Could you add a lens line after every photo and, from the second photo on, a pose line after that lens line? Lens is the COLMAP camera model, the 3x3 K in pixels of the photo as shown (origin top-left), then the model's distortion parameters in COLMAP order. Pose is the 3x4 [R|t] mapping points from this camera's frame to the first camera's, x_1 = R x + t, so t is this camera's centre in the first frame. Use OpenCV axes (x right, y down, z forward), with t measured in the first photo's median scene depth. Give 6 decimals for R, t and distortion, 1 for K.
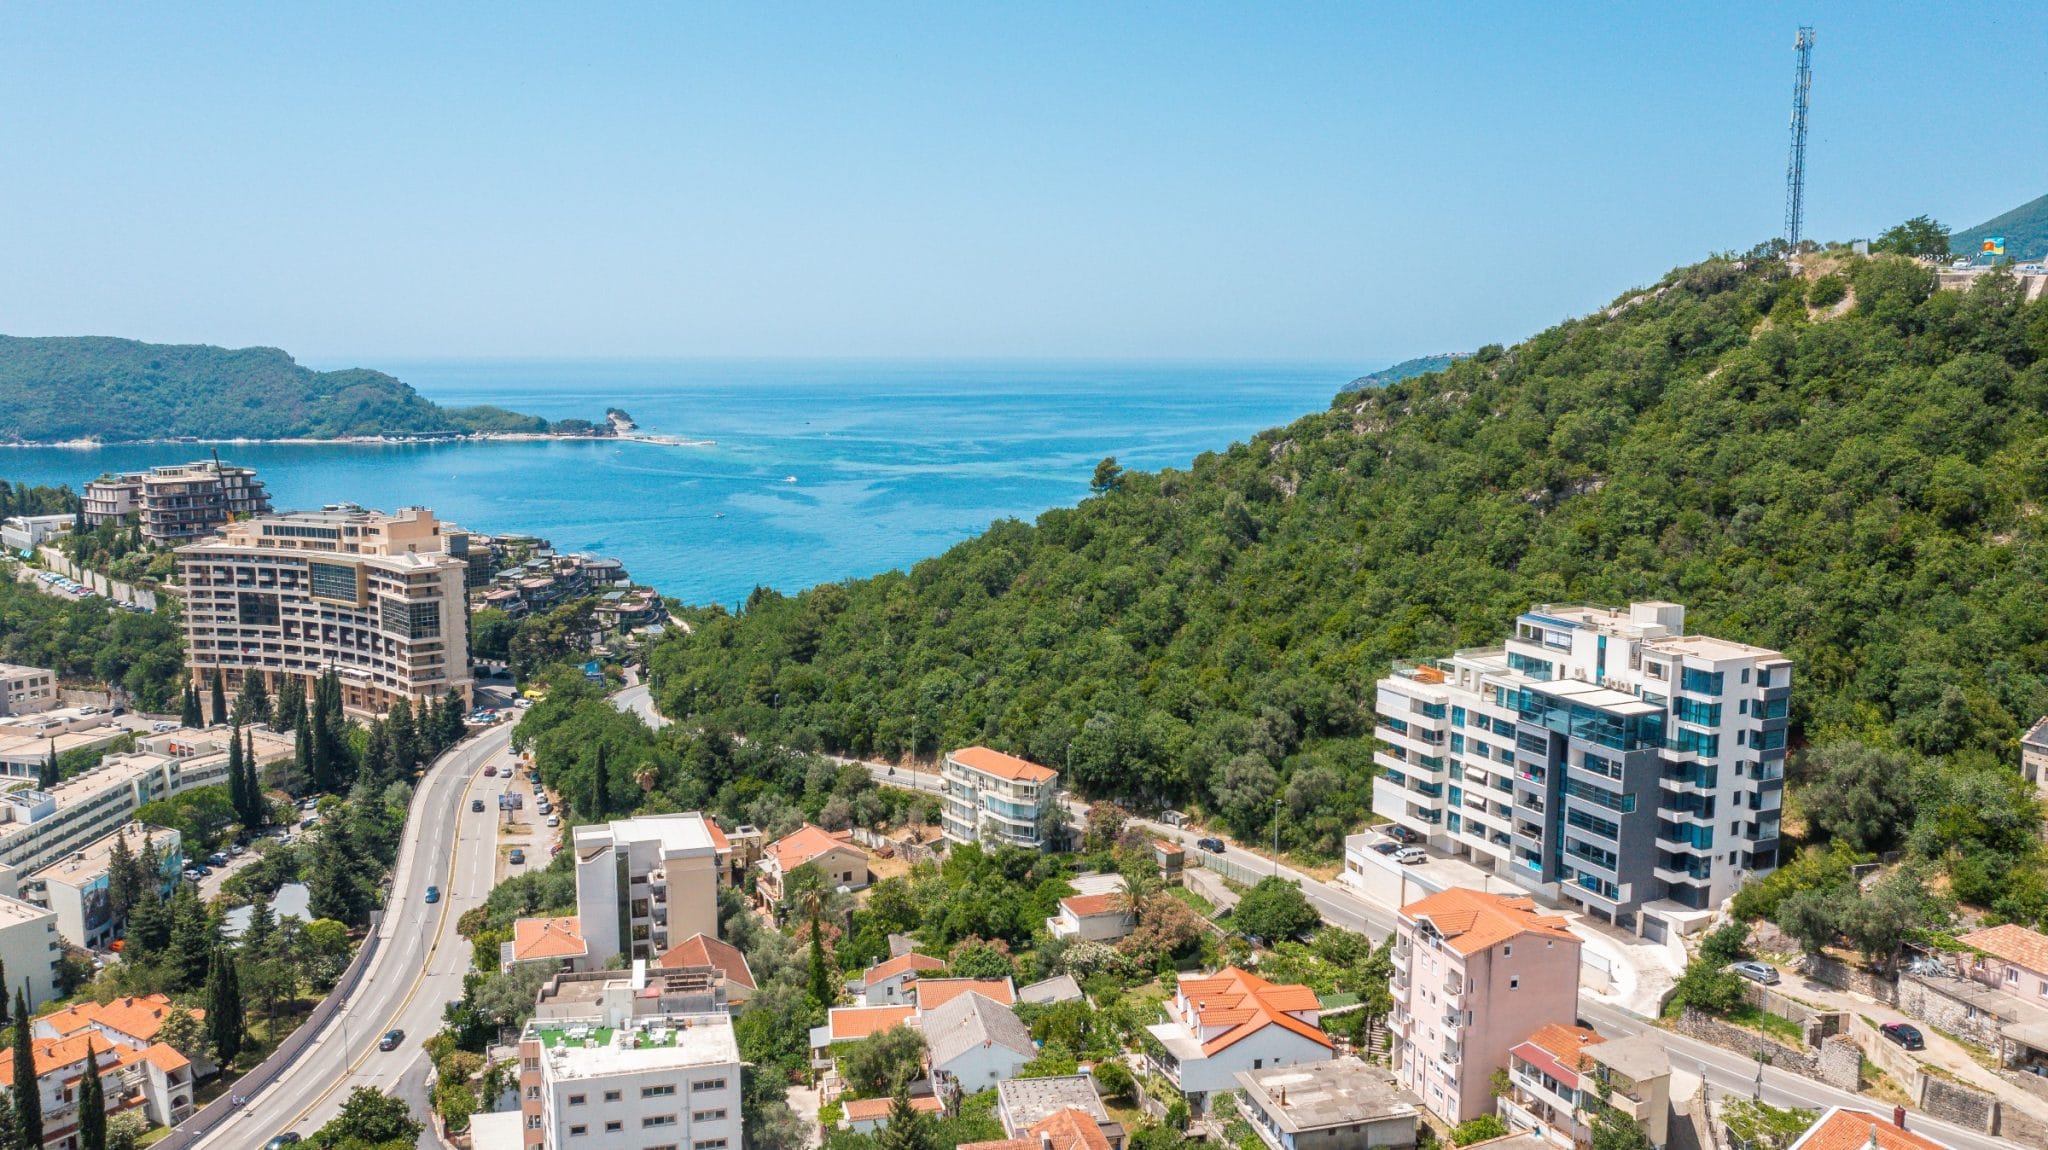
lens RADIAL K [[1593.0, 0, 1024.0], [0, 1593.0, 575.0], [0, 0, 1]] dist [-0.028077, 0.000224]
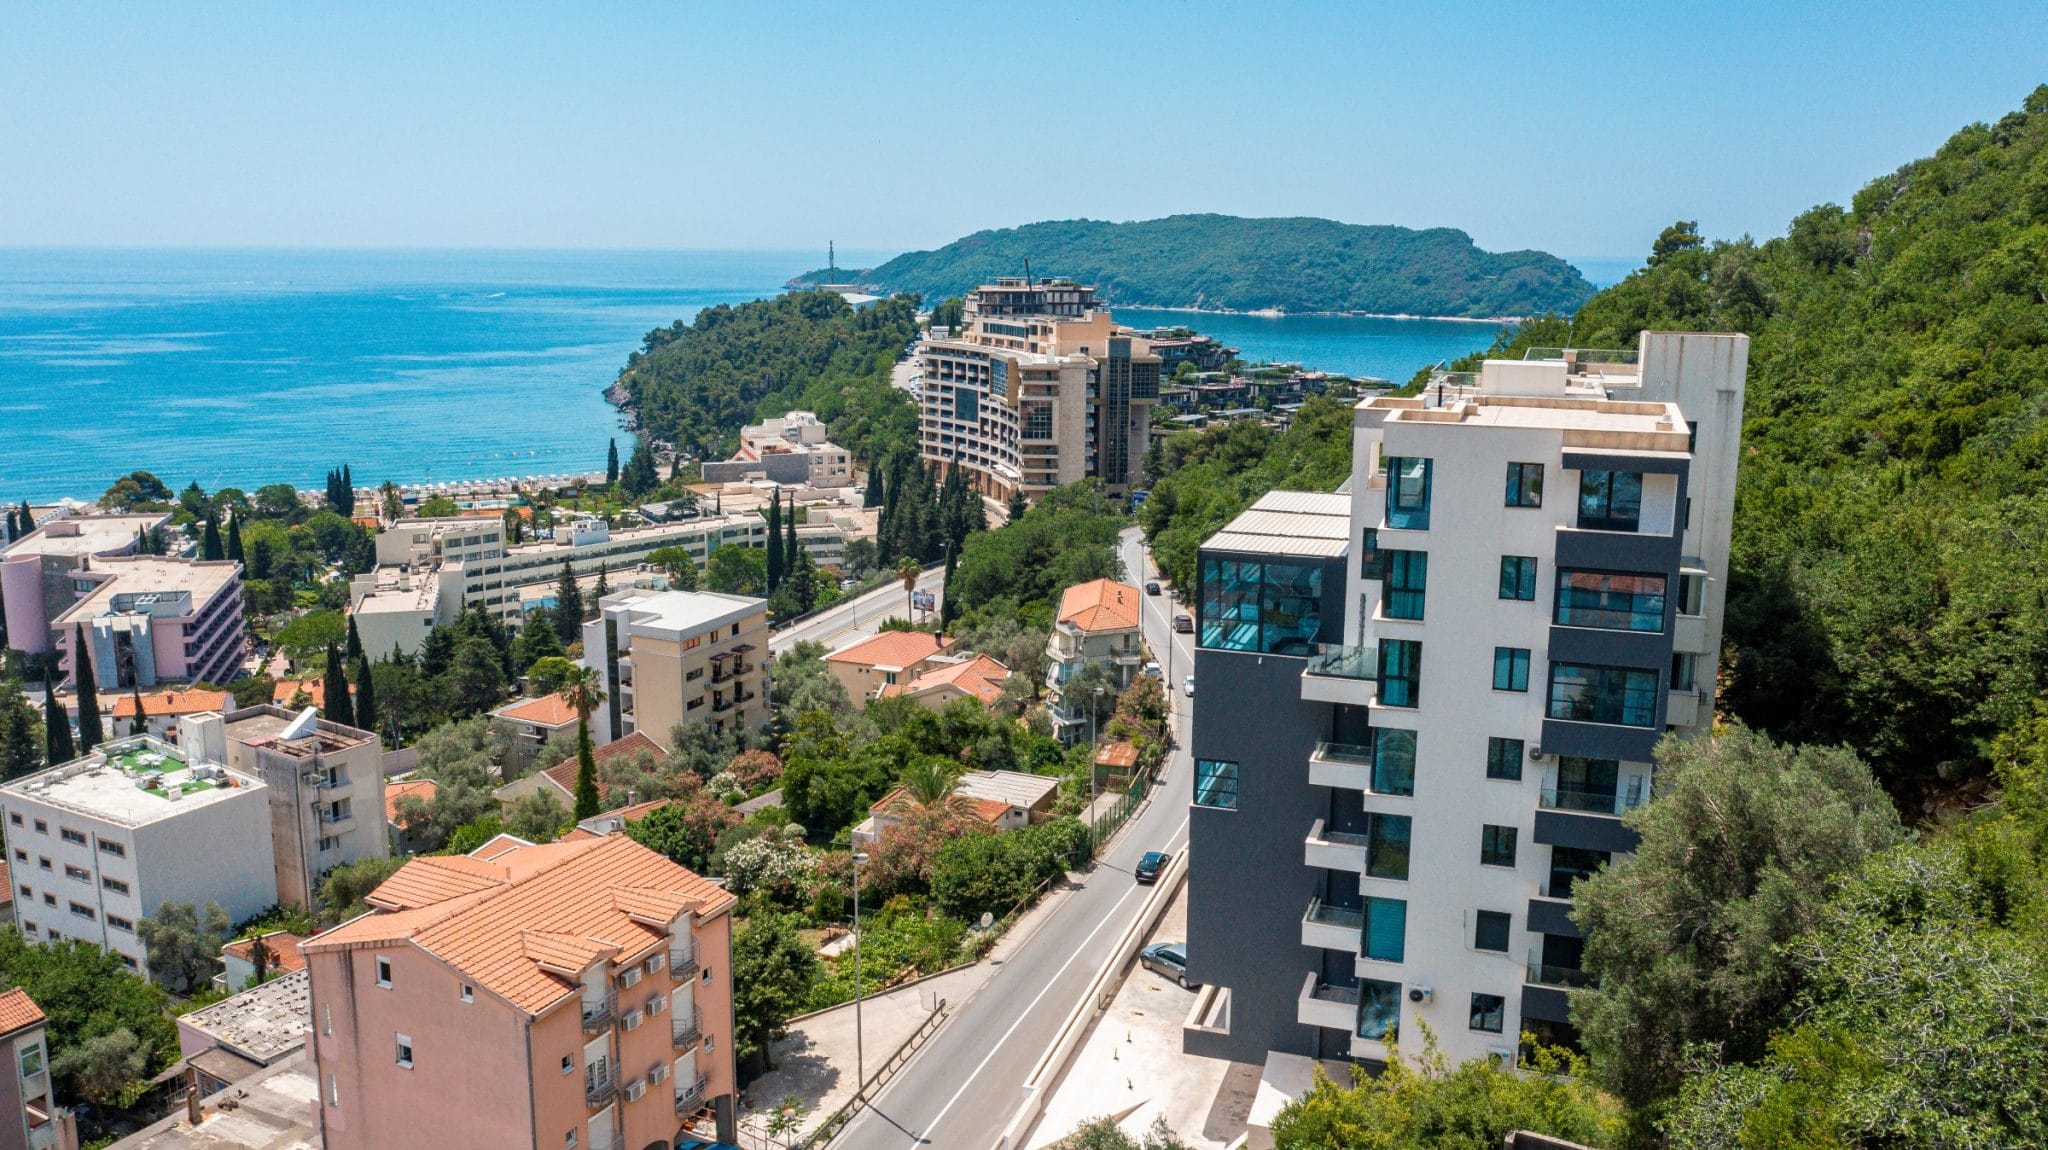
lens RADIAL K [[1593.0, 0, 1024.0], [0, 1593.0, 575.0], [0, 0, 1]] dist [-0.028077, 0.000224]
pose [[0.731000, 0.141498, -0.667546, 0.231585], [-0.100433, 0.989921, 0.099851, 0.023115], [0.674946, -0.005947, 0.737843, 0.263996]]
